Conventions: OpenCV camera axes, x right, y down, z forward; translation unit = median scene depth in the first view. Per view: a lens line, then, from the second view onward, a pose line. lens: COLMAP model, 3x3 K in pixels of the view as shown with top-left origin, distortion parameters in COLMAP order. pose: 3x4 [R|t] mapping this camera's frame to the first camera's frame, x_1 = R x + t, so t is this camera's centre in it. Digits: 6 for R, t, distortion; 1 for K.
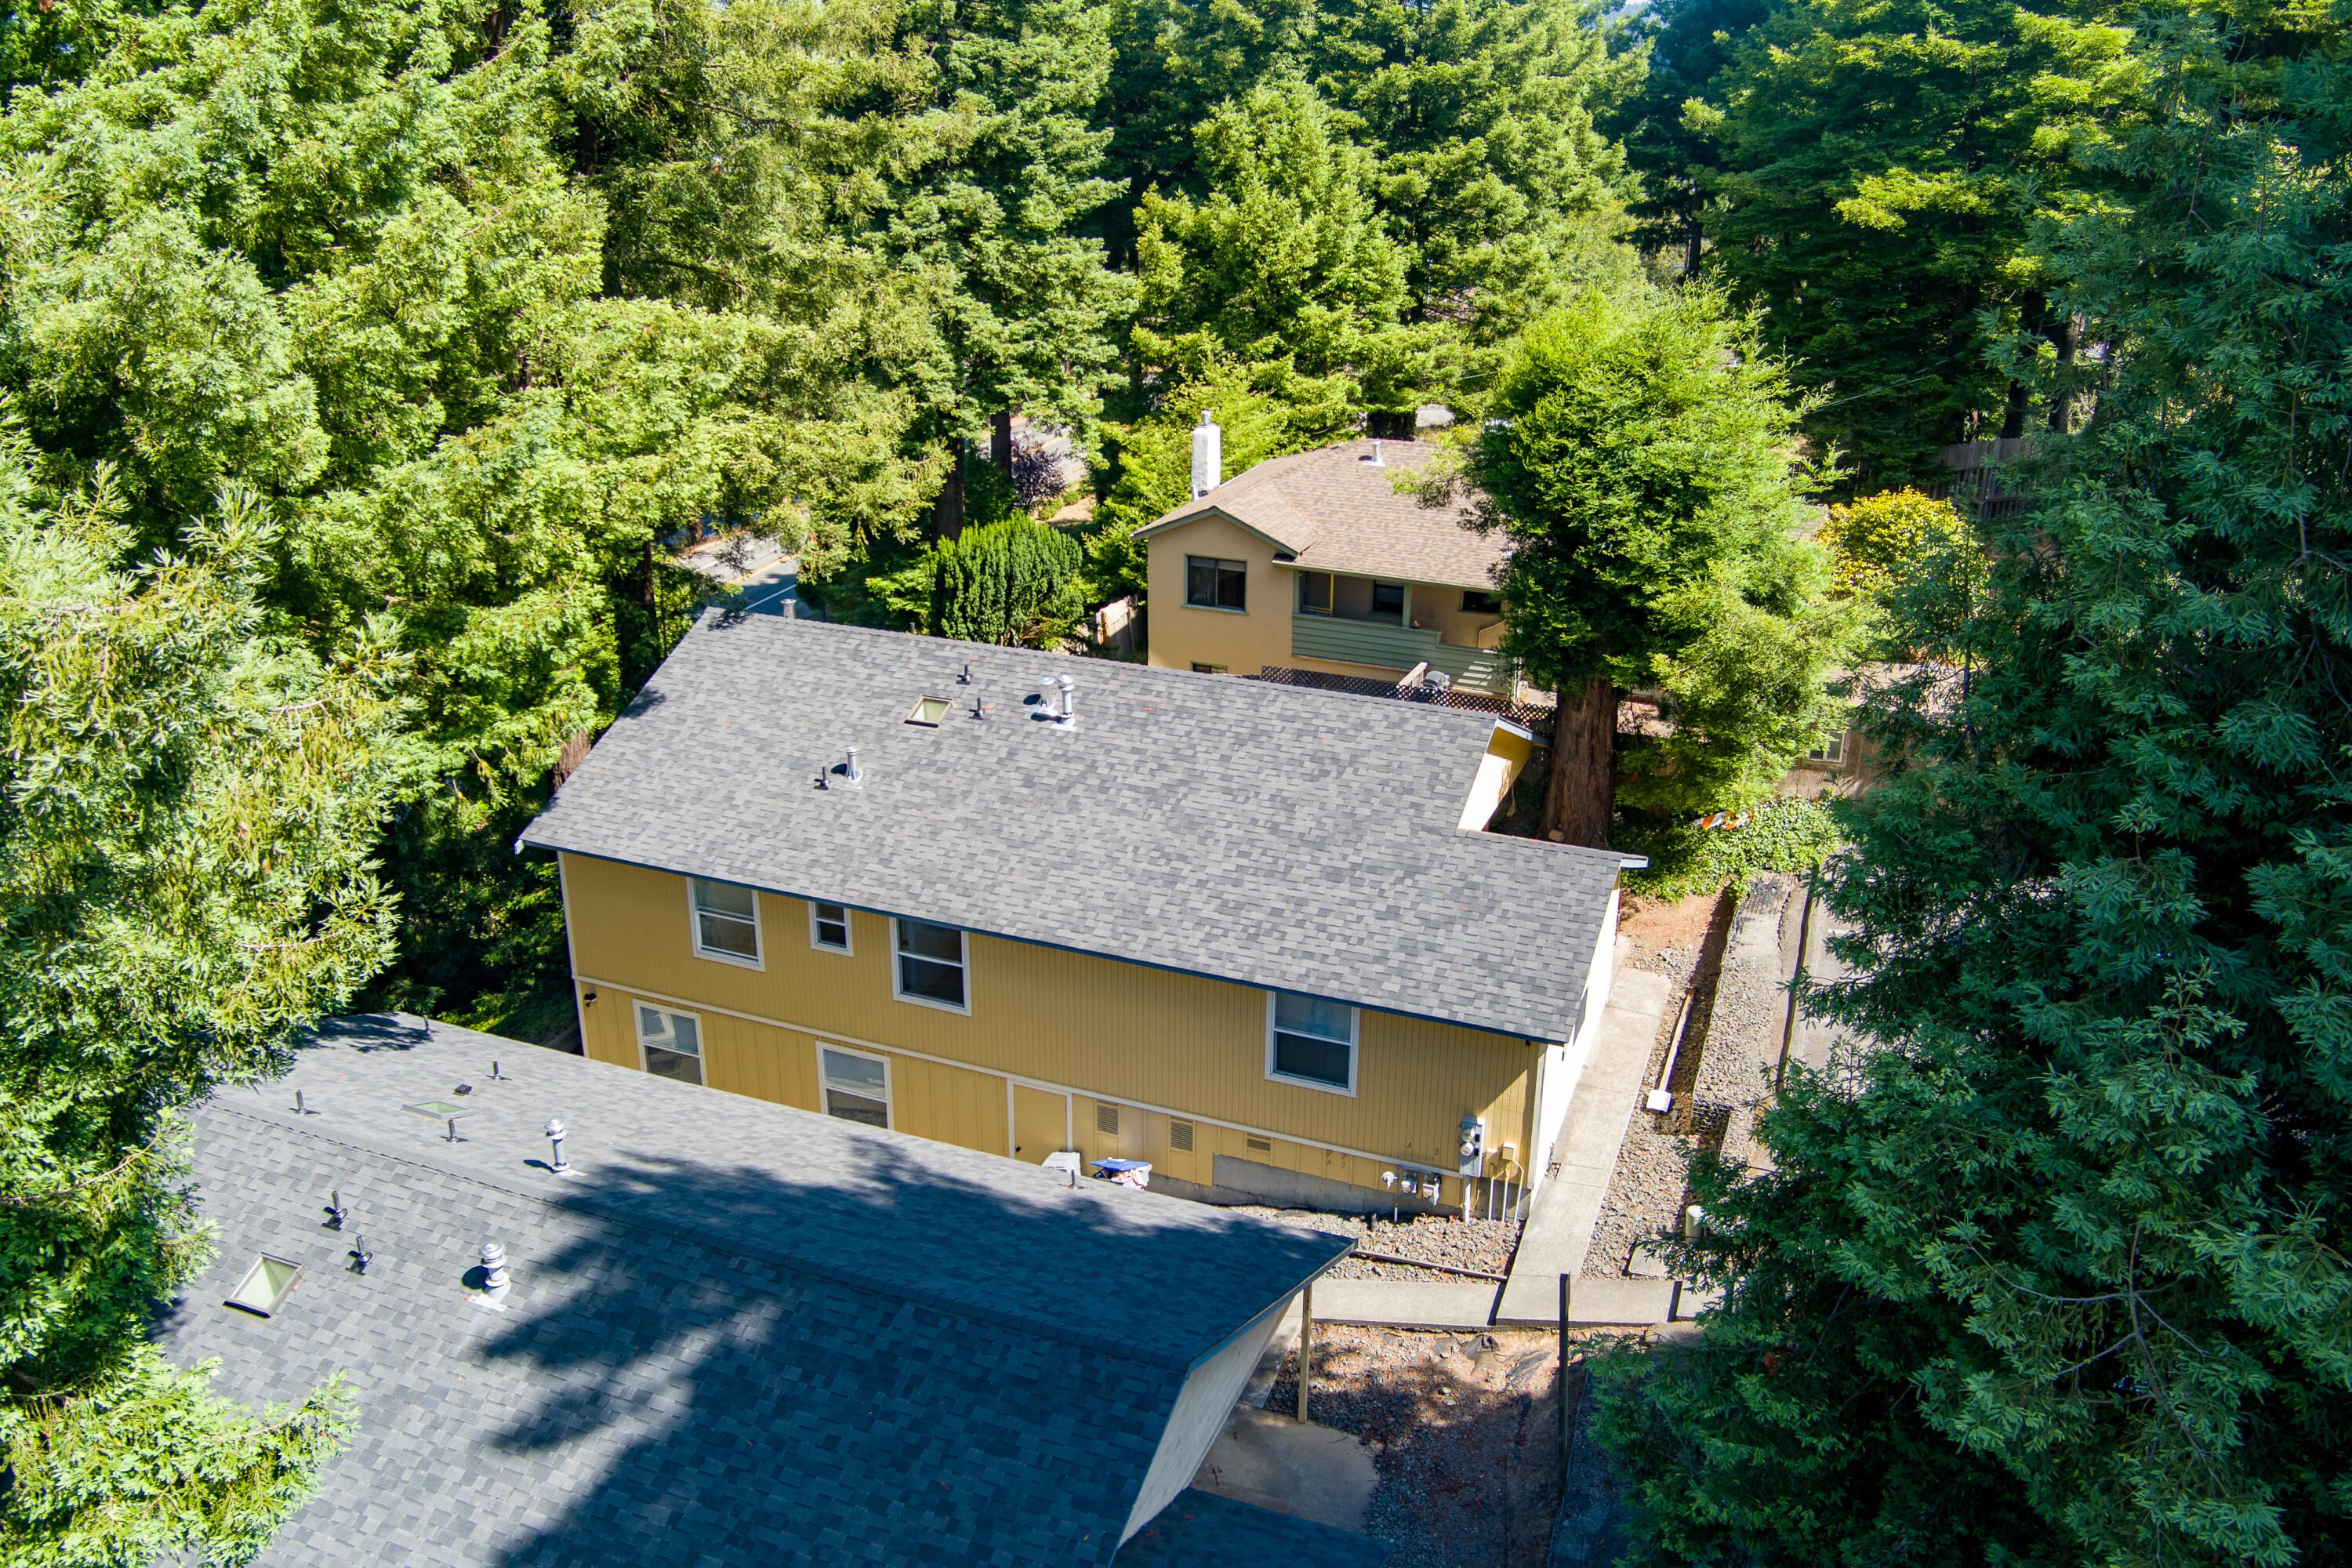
lens RADIAL K [[2033.5, 0, 1176.0], [0, 2033.5, 784.0], [0, 0, 1]] dist [-0.048614, -0.002677]
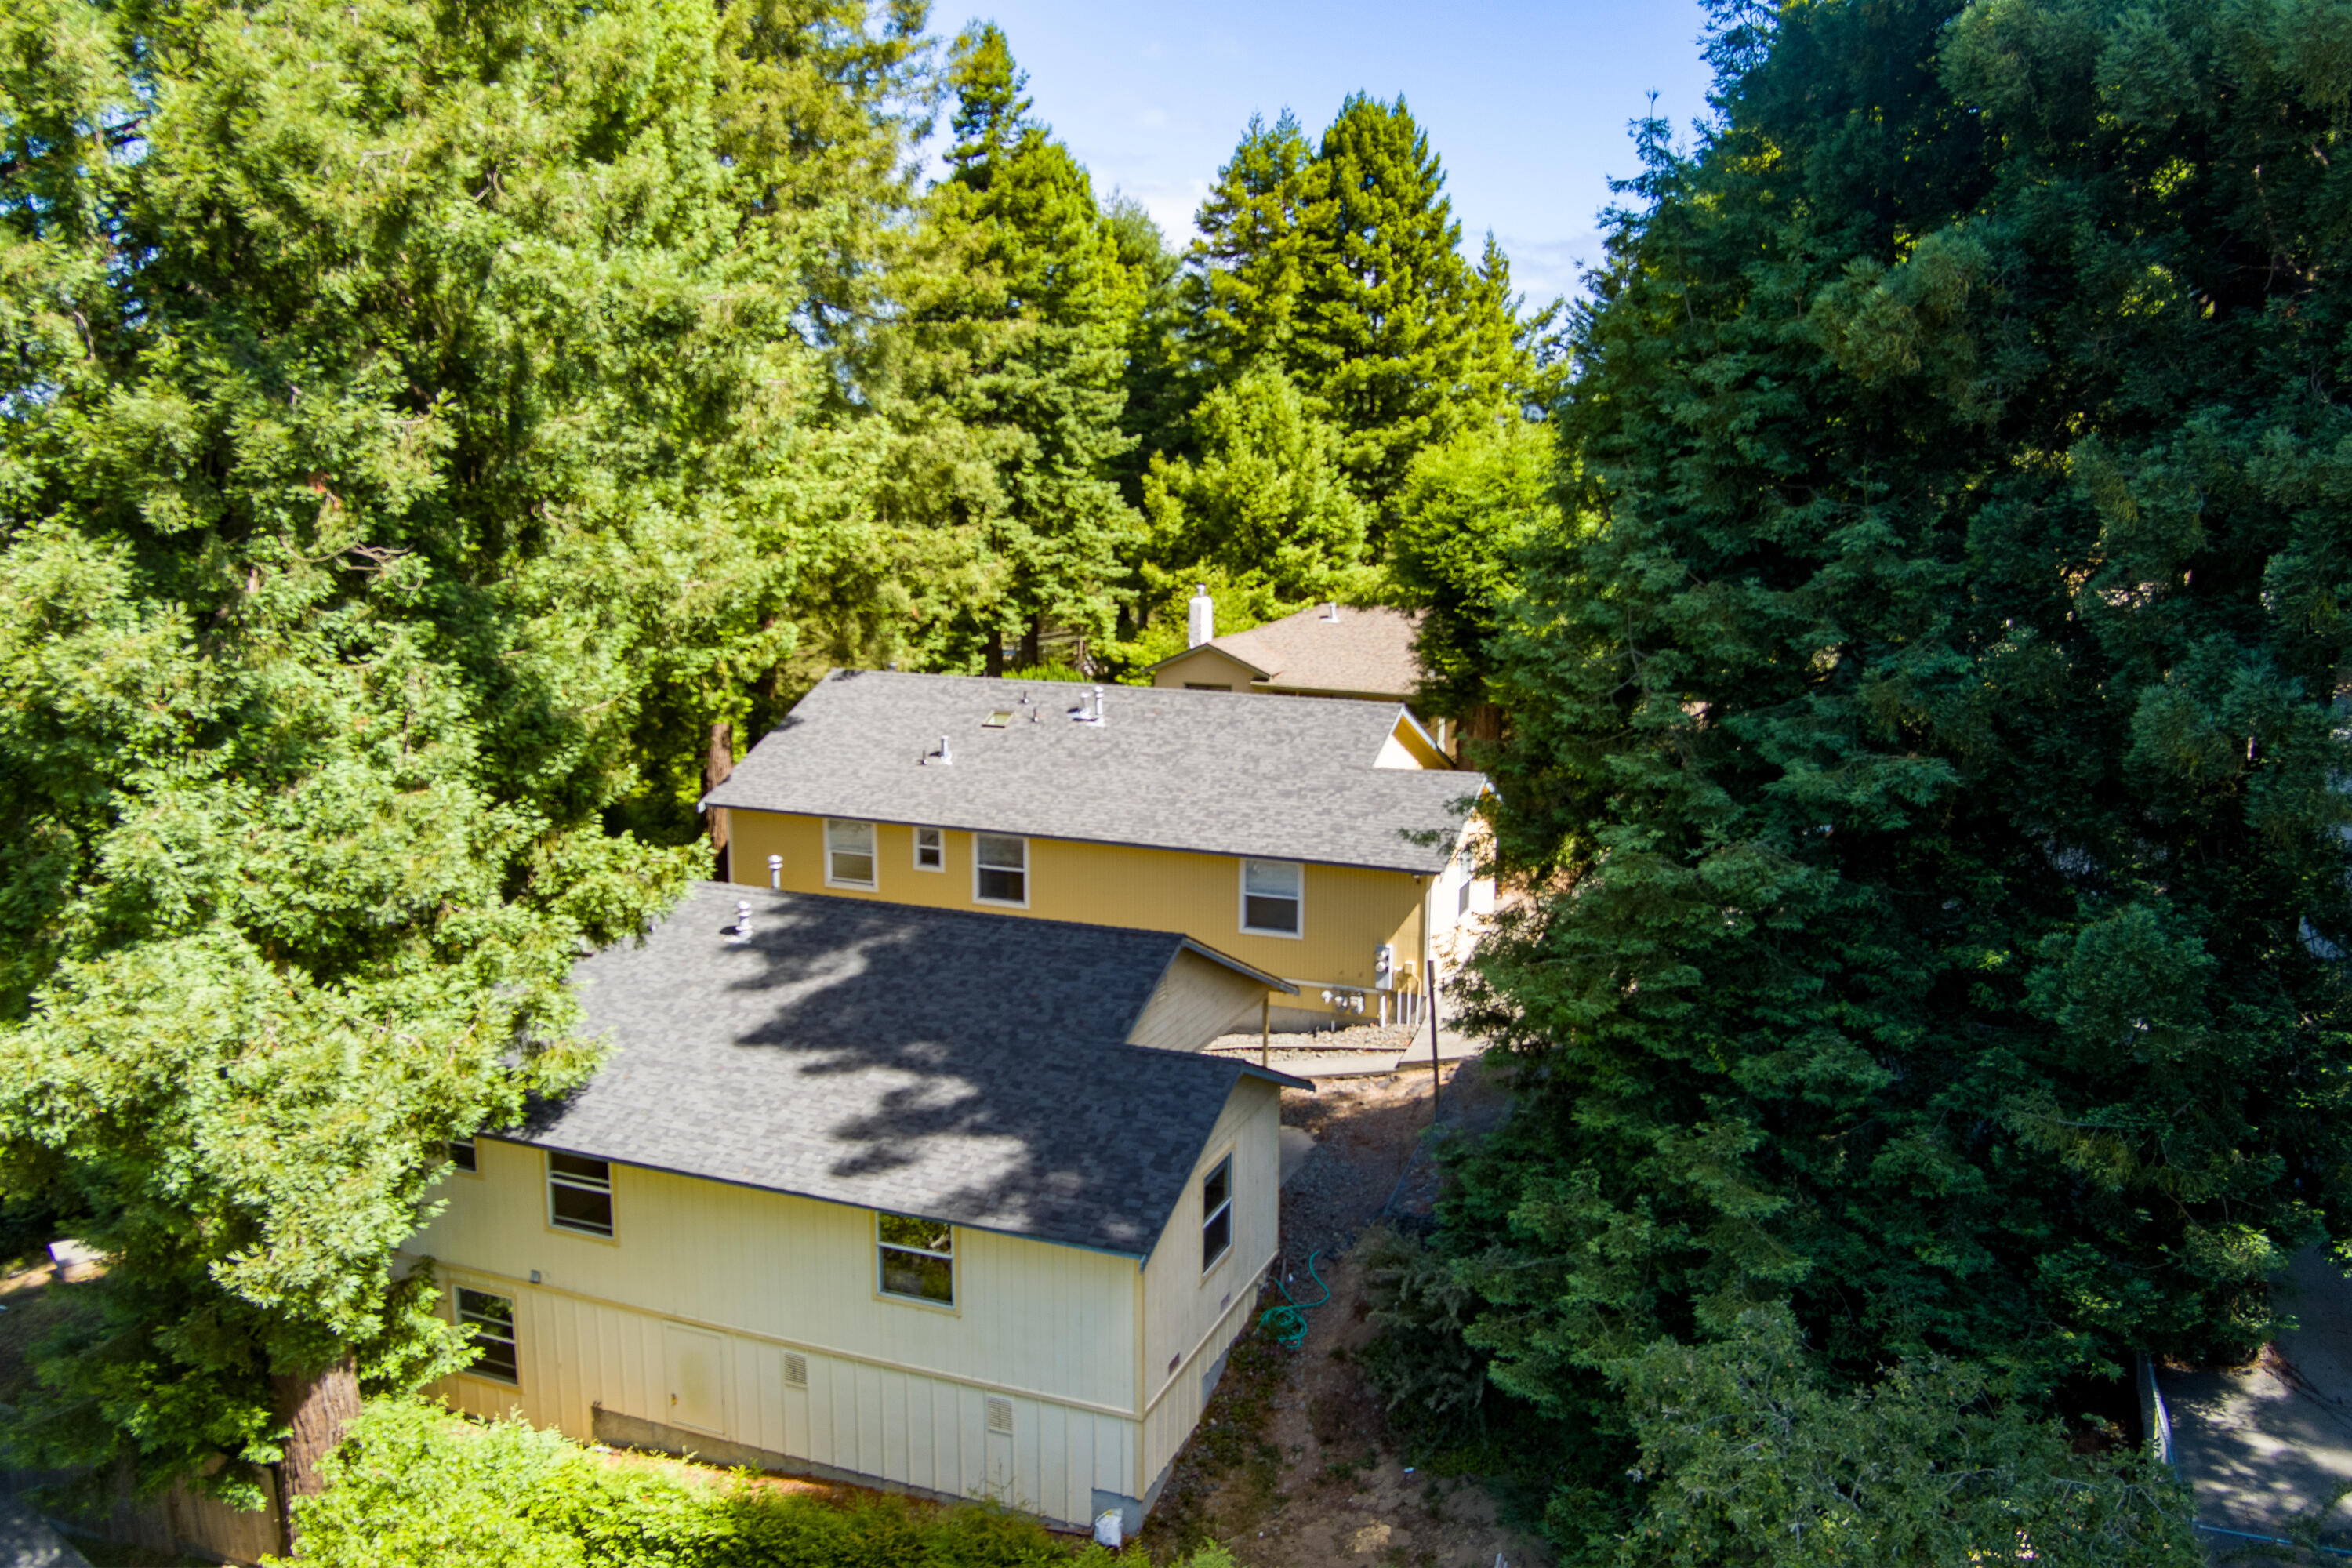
lens RADIAL K [[2033.5, 0, 1176.0], [0, 2033.5, 784.0], [0, 0, 1]] dist [-0.048614, -0.002677]
pose [[0.999999, 0.001656, -0.000345, 0.000011], [-0.001691, 0.982945, -0.183892, 0.143138], [0.000034, 0.183892, 0.982946, -0.194674]]
